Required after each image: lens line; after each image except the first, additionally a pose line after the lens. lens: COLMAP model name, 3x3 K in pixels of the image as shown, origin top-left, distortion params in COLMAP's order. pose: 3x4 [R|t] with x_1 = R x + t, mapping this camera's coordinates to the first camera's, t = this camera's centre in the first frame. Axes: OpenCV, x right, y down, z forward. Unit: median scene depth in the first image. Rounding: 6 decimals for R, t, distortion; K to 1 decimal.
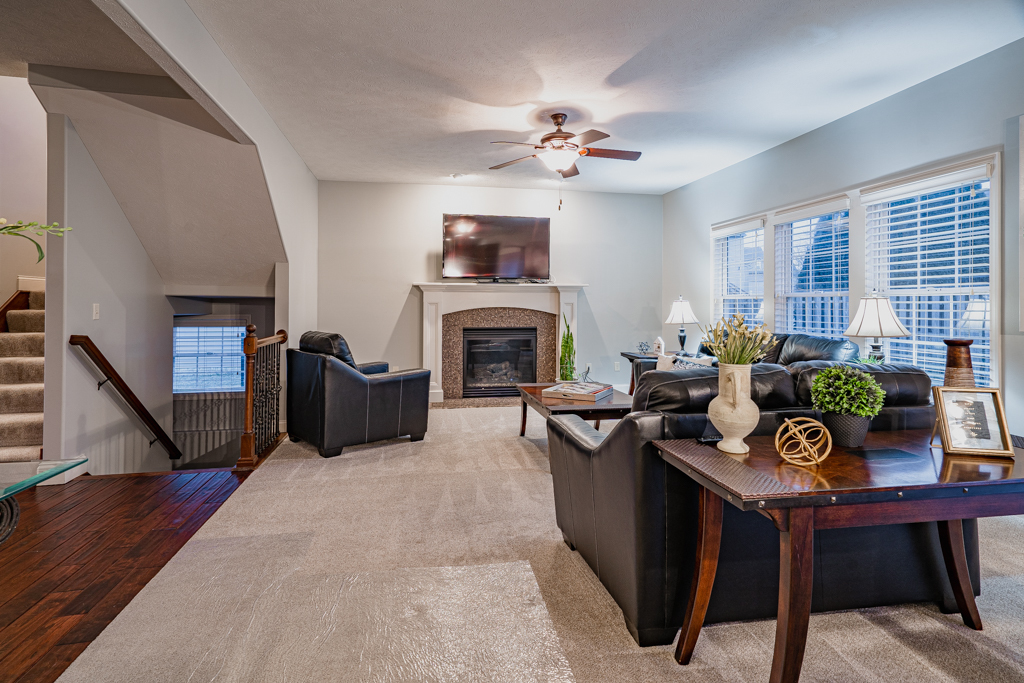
lens RADIAL K [[537.6, 0, 504.2], [0, 537.6, 301.3], [0, 0, 1]] dist [0.018245, 0.004600]
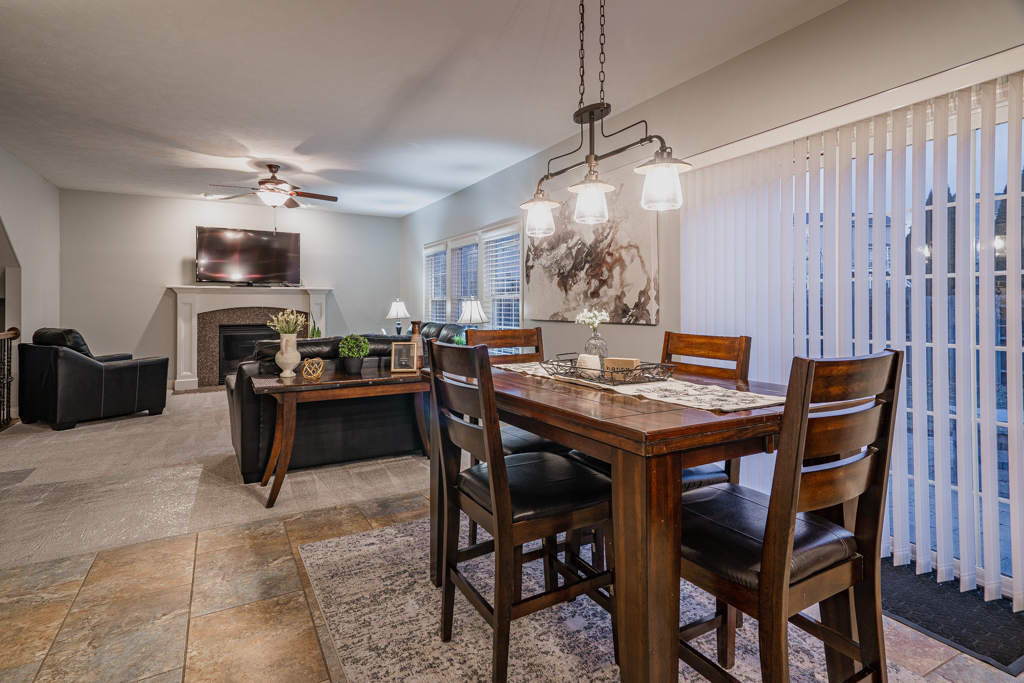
lens RADIAL K [[537.6, 0, 525.7], [0, 537.6, 304.4], [0, 0, 1]] dist [0.018245, 0.004600]
pose [[0.942062, -0.002119, 0.335431, 0.220095], [-0.000330, 0.999974, 0.007244, -0.004117], [-0.335438, -0.006935, 0.942037, -0.454547]]
